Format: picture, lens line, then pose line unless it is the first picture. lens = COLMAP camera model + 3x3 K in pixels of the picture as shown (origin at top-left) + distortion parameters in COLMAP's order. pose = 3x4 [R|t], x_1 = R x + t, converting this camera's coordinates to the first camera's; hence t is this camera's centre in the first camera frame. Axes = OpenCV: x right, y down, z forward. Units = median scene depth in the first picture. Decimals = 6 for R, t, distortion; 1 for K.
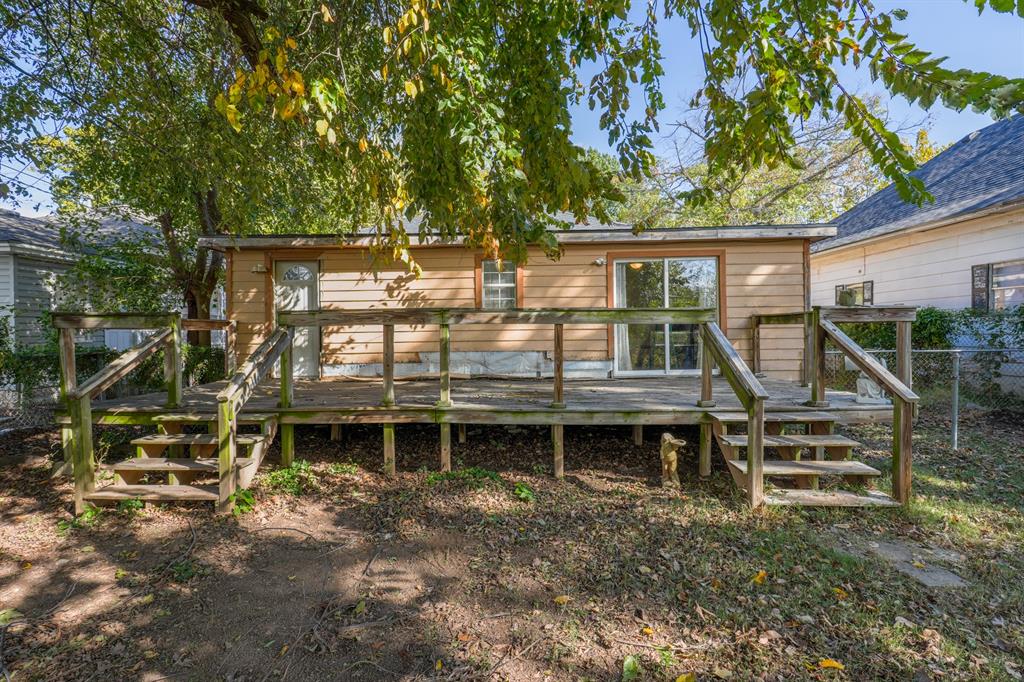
lens RADIAL K [[473.0, 0, 510.7], [0, 473.0, 338.2], [0, 0, 1]] dist [-0.005424, -0.001301]
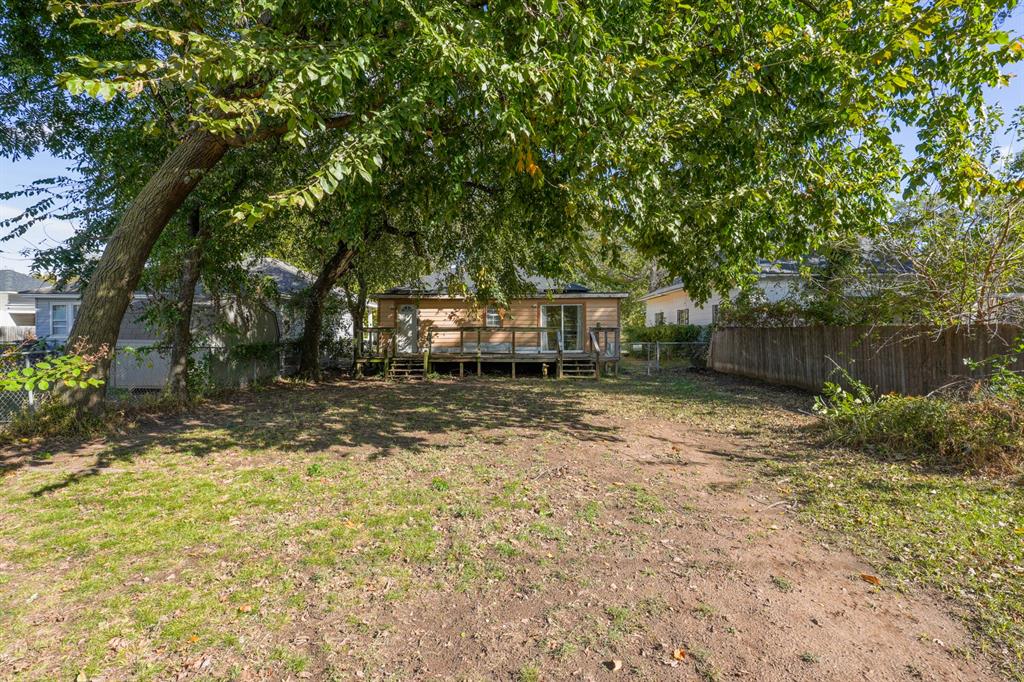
lens RADIAL K [[473.0, 0, 511.8], [0, 473.0, 338.4], [0, 0, 1]] dist [-0.005424, -0.001301]
pose [[0.999125, 0.009920, 0.040630, -0.030174], [-0.009677, 0.999934, -0.006161, 0.023091], [-0.040689, 0.005762, 0.999155, -1.470327]]
